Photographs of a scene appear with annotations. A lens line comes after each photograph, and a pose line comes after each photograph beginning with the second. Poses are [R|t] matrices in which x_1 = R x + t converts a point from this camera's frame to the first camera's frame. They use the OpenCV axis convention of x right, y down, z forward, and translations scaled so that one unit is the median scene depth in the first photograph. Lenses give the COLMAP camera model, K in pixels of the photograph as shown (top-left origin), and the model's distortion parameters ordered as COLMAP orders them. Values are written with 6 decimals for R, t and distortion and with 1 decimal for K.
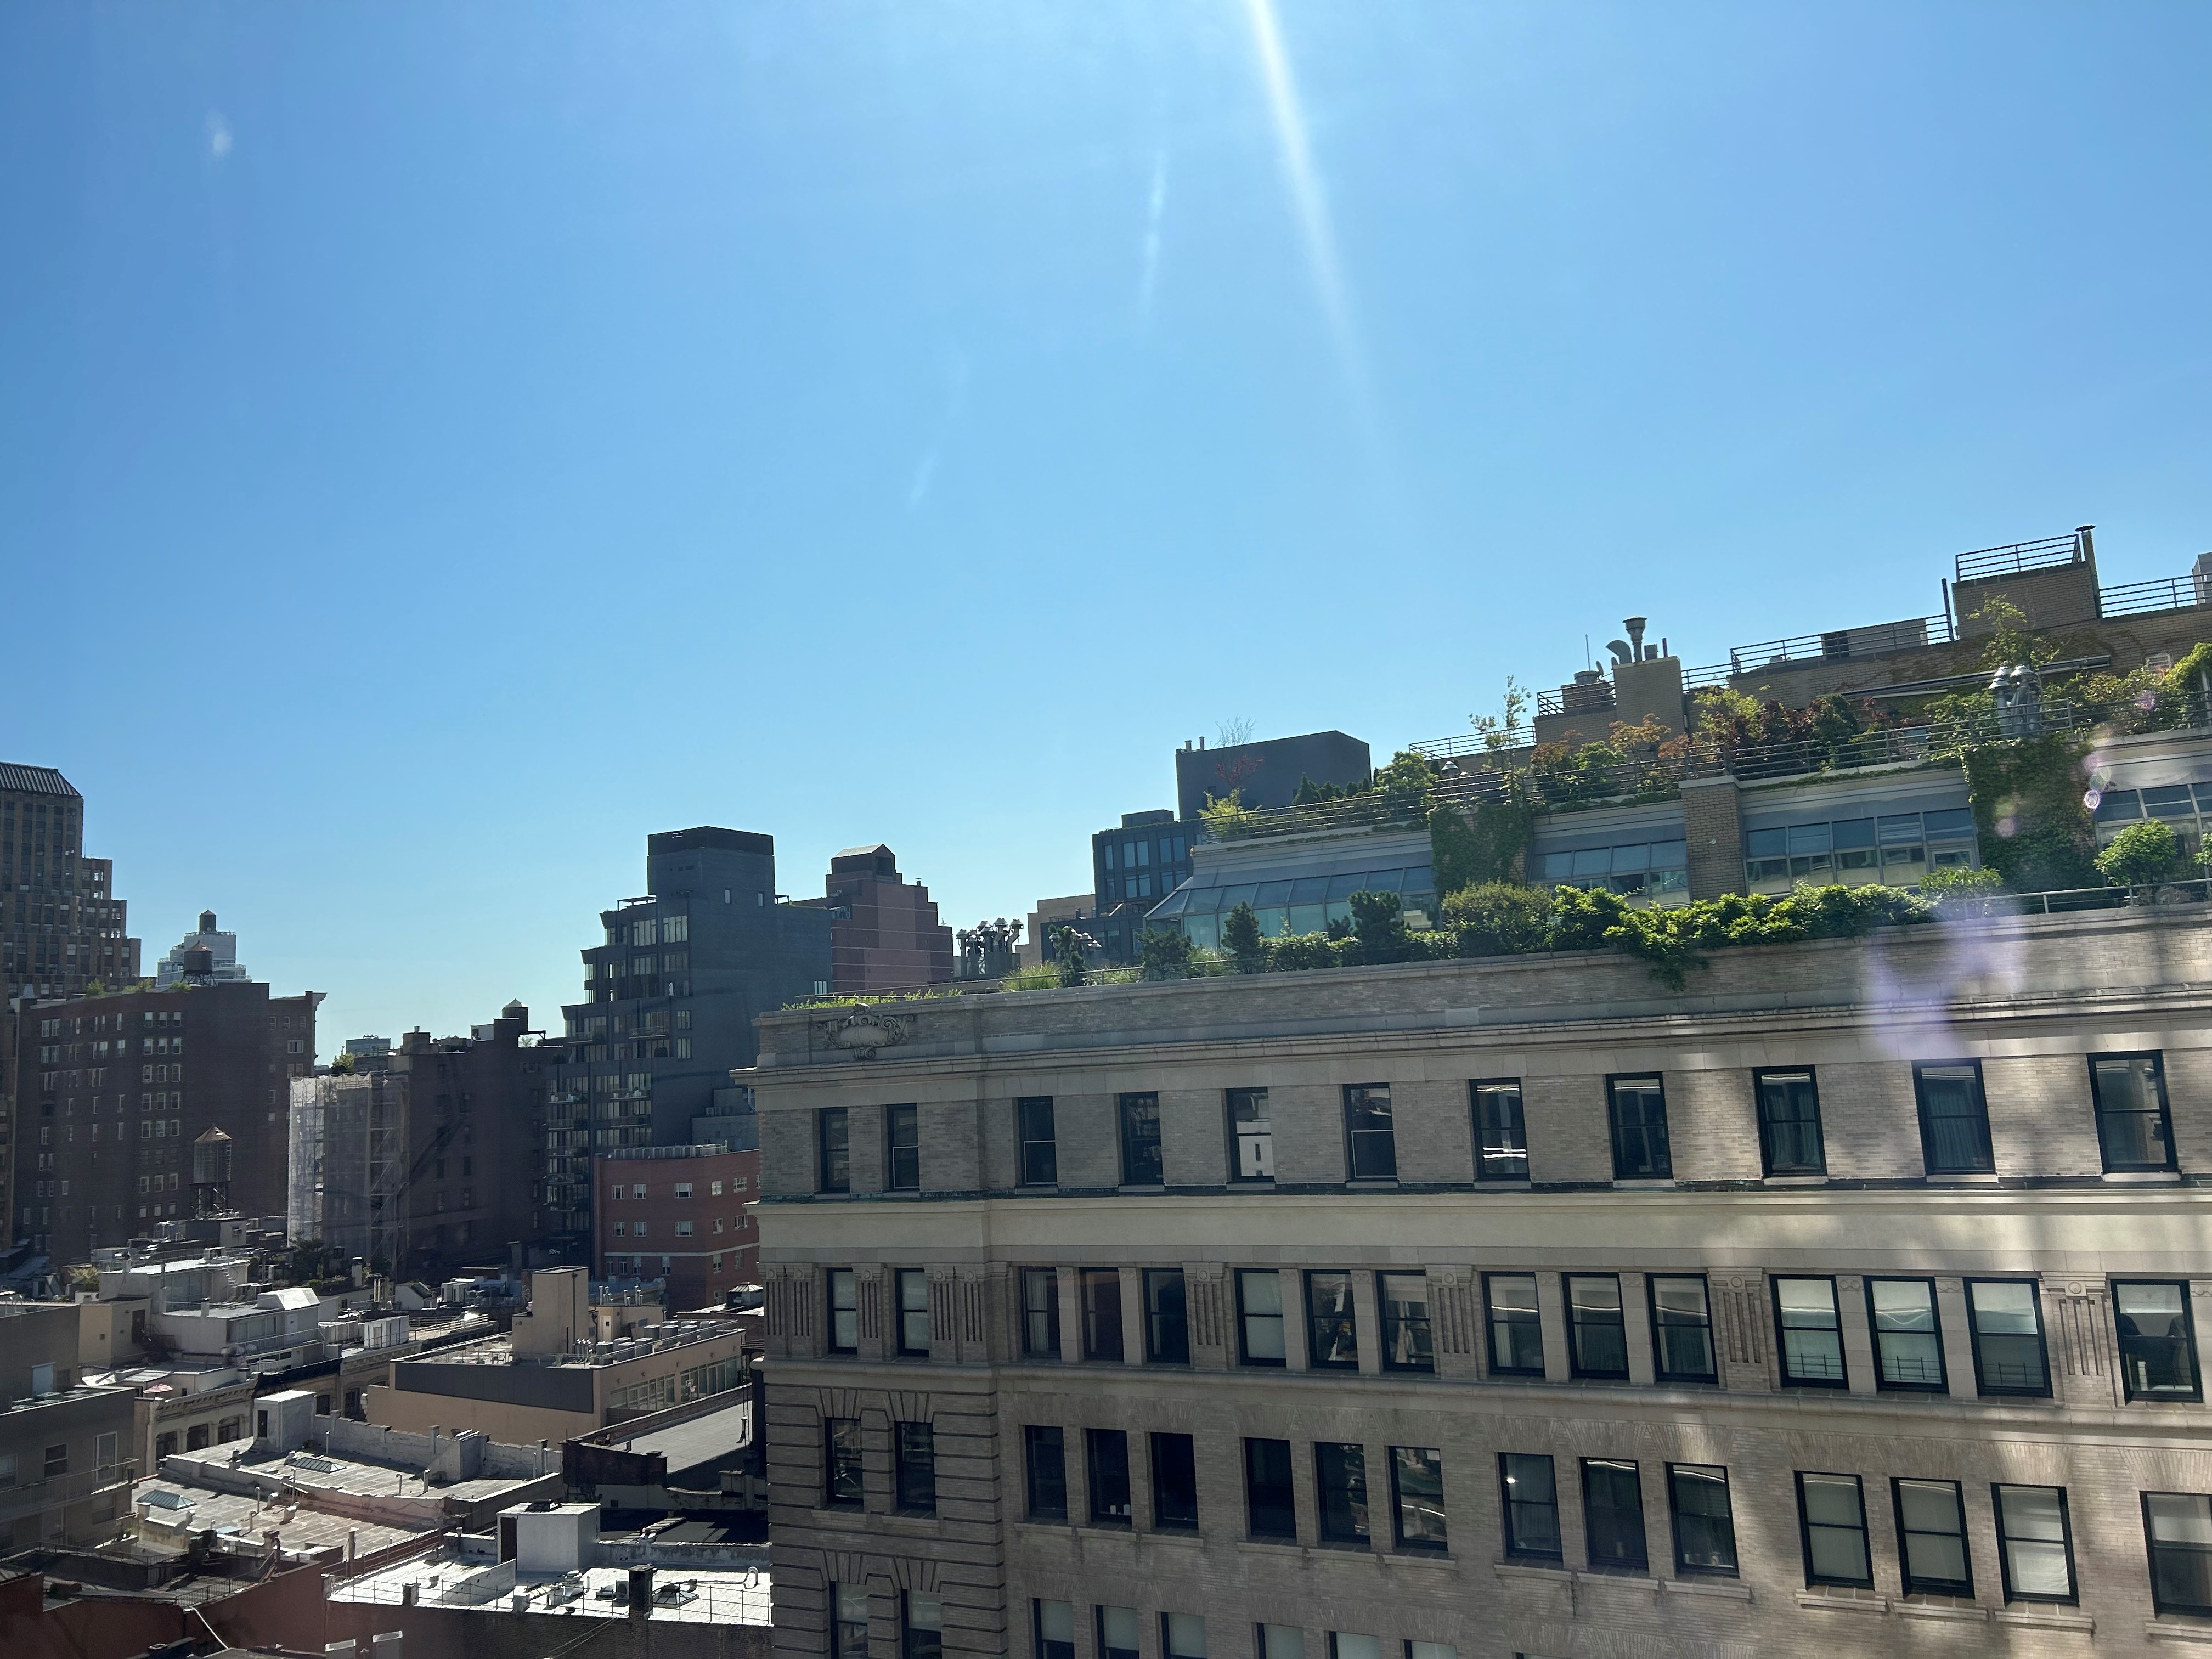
lens RADIAL K [[1654.4, 0, 1079.3], [0, 1654.4, 816.4], [0, 0, 1]] dist [0.079980, -0.005378]
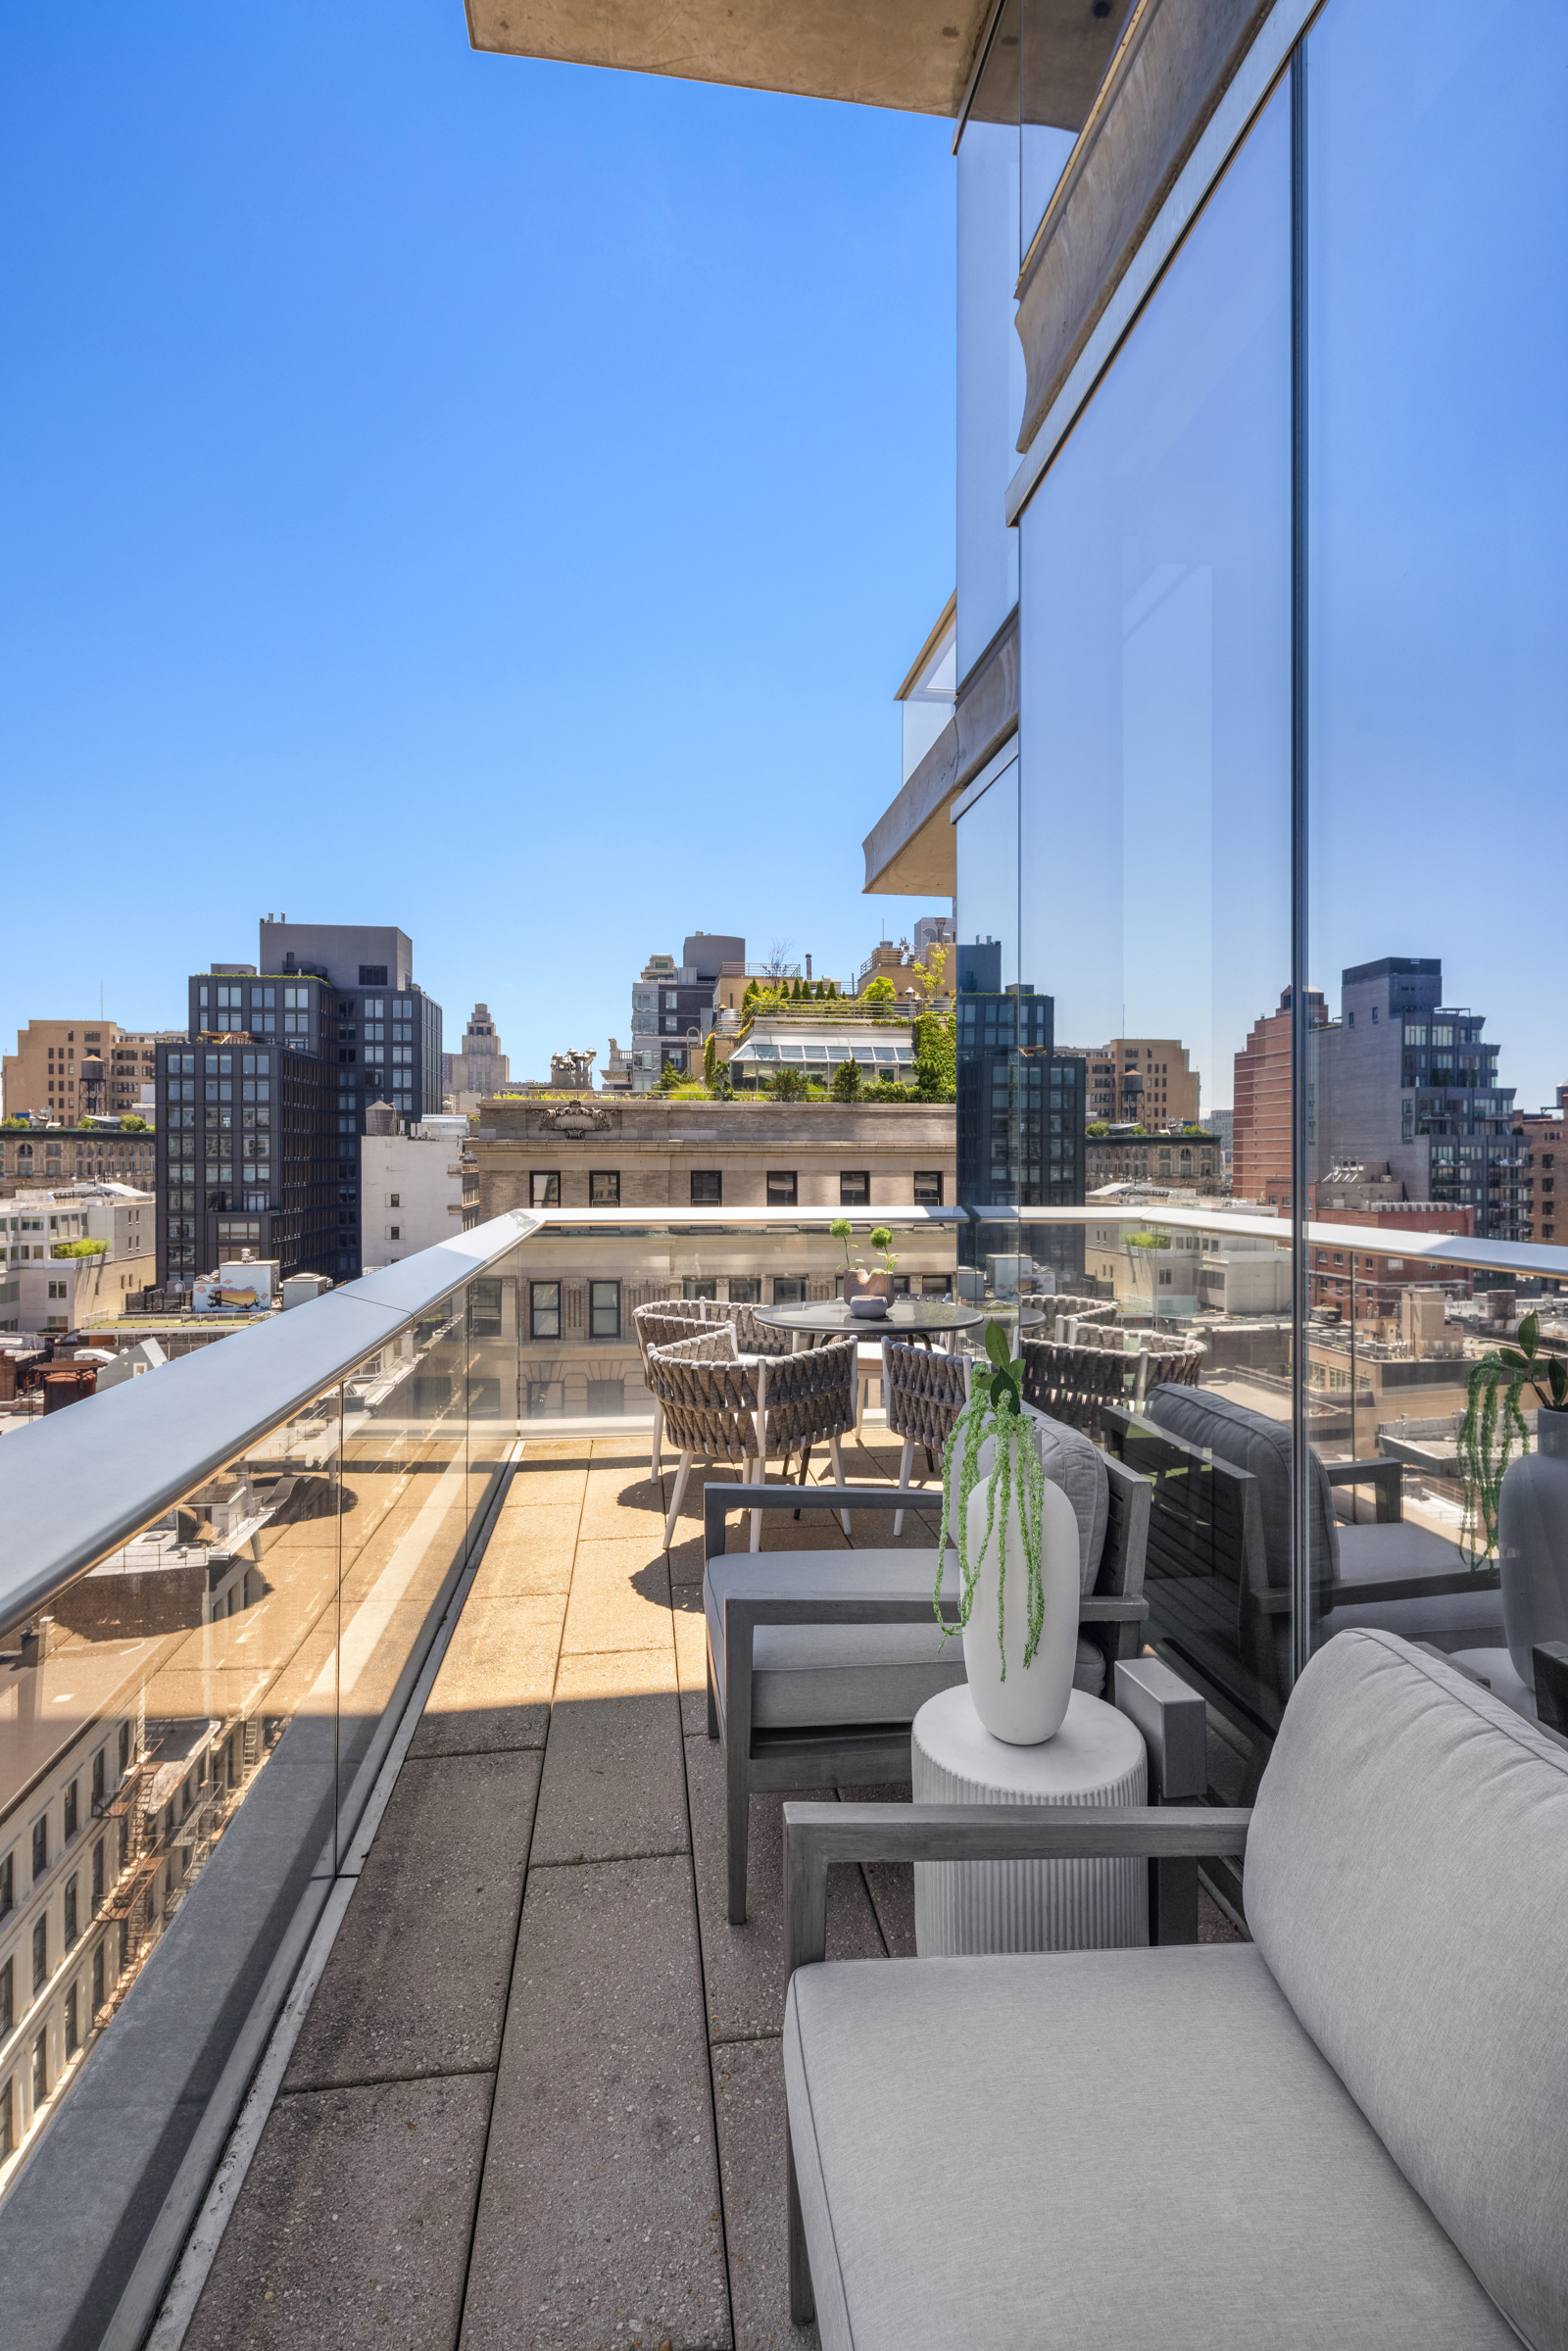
lens RADIAL K [[1148.4, 0, 786.7], [0, 1148.4, 1126.6], [0, 0, 1]] dist [0.027251, -0.012721]
pose [[0.808874, 0.073137, 0.583416, -0.568236], [-0.132156, 0.989460, 0.059189, 0.055730], [-0.572938, -0.124978, 0.810014, 0.105129]]
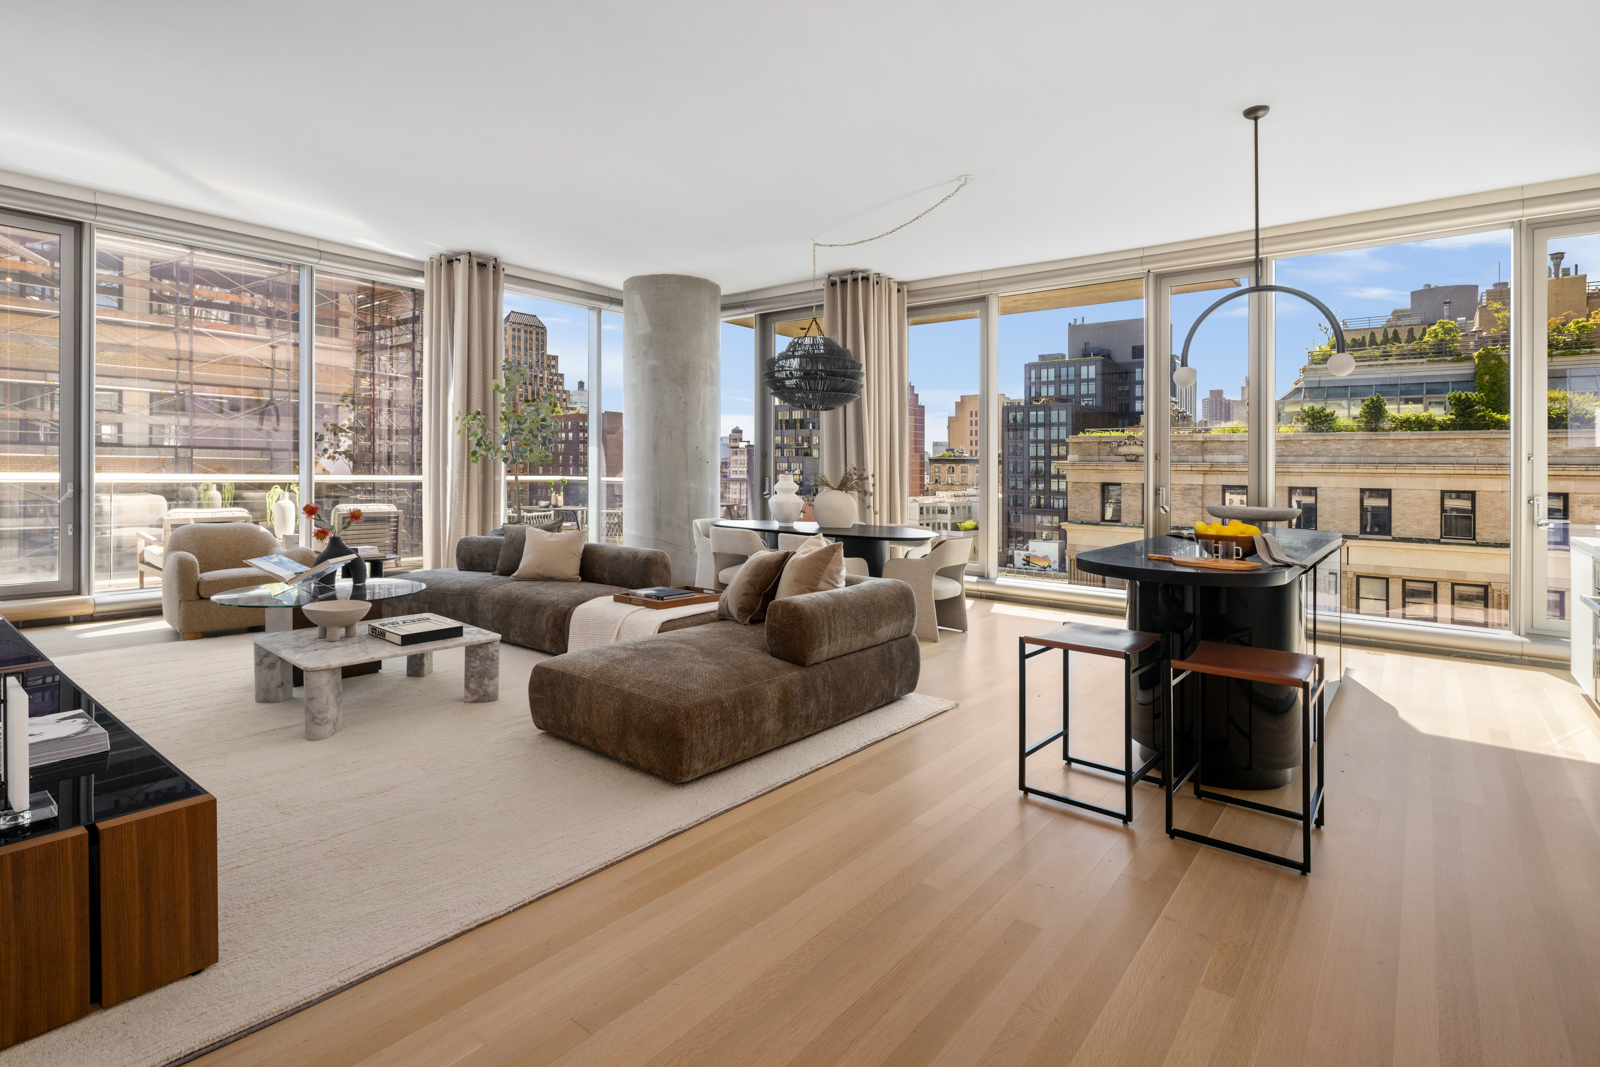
lens RADIAL K [[781.6, 0, 796.0], [0, 781.6, 451.5], [0, 0, 1]] dist [0.027251, -0.012721]
pose [[0.980404, 0.067189, -0.185185, -0.368627], [-0.043506, 0.990676, 0.129108, 0.025775], [0.192133, -0.118521, 0.974186, -0.041965]]
